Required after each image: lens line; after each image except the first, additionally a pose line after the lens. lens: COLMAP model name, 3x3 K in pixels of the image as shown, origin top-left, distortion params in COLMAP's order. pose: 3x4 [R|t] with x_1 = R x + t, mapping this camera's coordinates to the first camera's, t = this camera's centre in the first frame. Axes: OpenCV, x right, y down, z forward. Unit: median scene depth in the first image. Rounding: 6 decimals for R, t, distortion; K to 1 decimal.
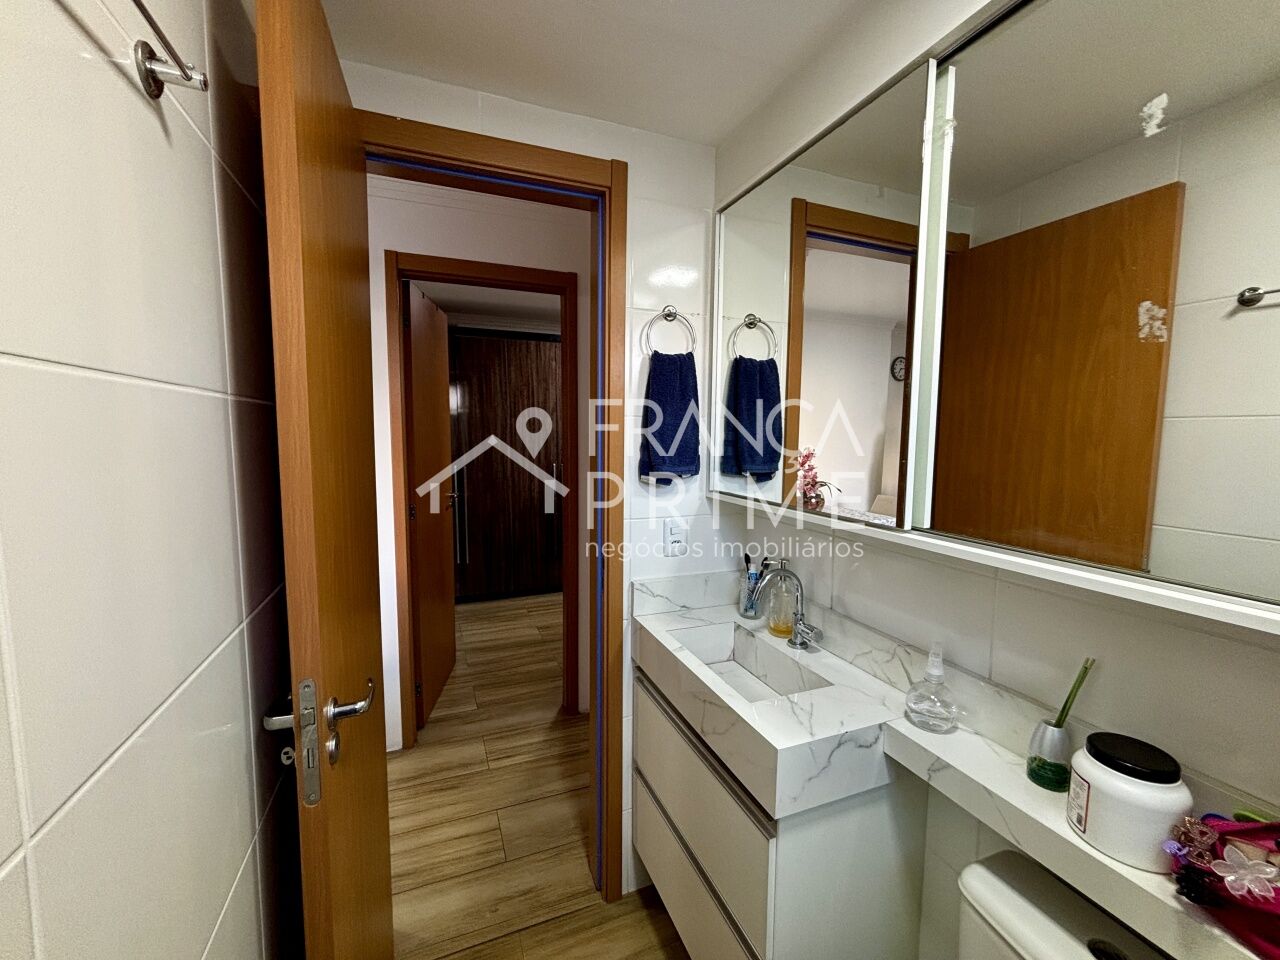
lens RADIAL K [[525.2, 0, 648.8], [0, 525.2, 479.3], [0, 0, 1]] dist [-0.002652, 0.000486]
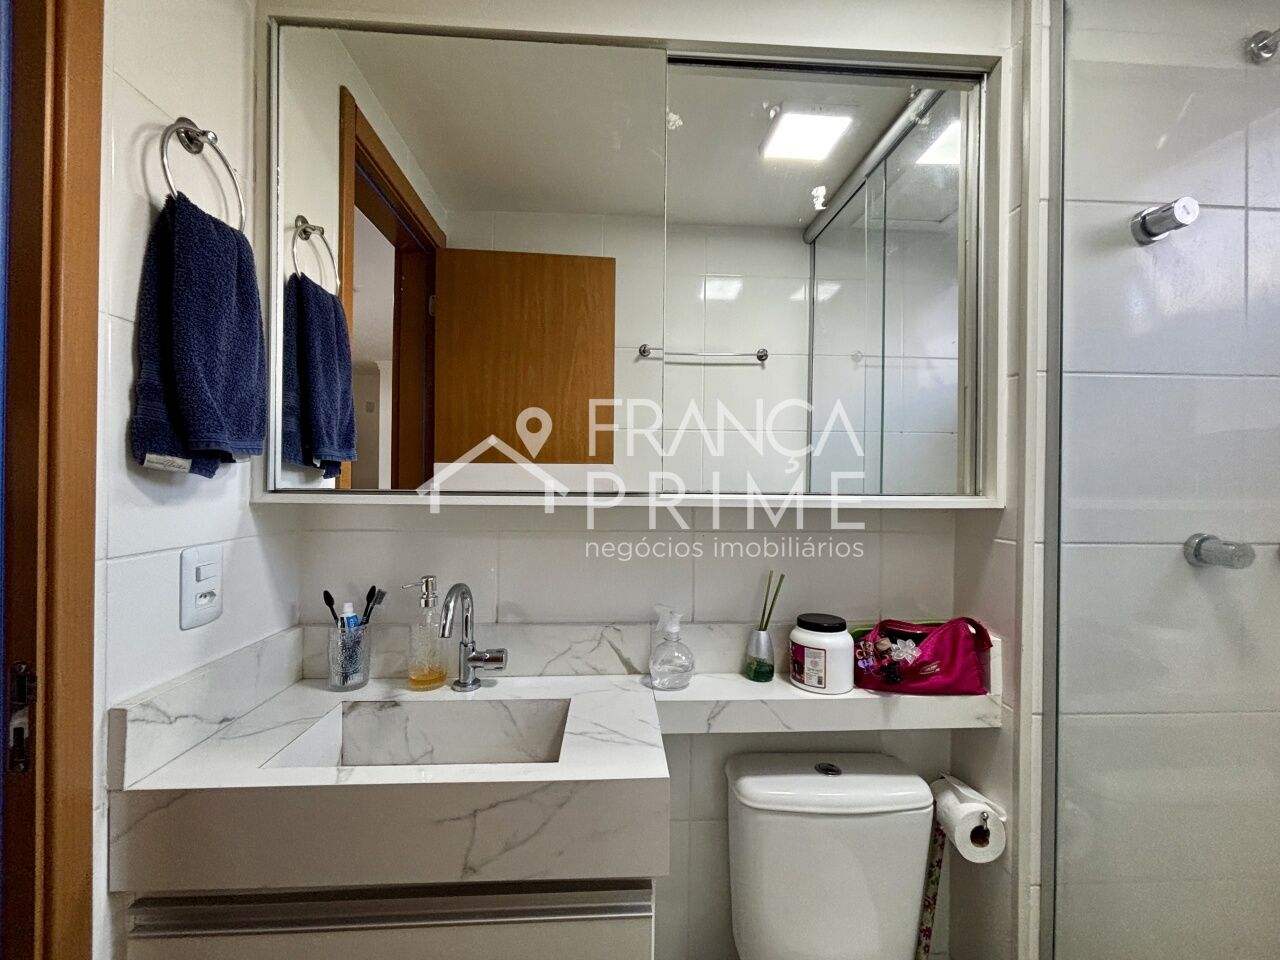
lens RADIAL K [[525.2, 0, 646.4], [0, 525.2, 479.0], [0, 0, 1]] dist [-0.002652, 0.000486]
pose [[0.325454, -0.010505, 0.945499, -0.306919], [0.081036, 0.996569, -0.016821, 0.055931], [-0.942079, 0.082094, 0.325189, 0.469317]]
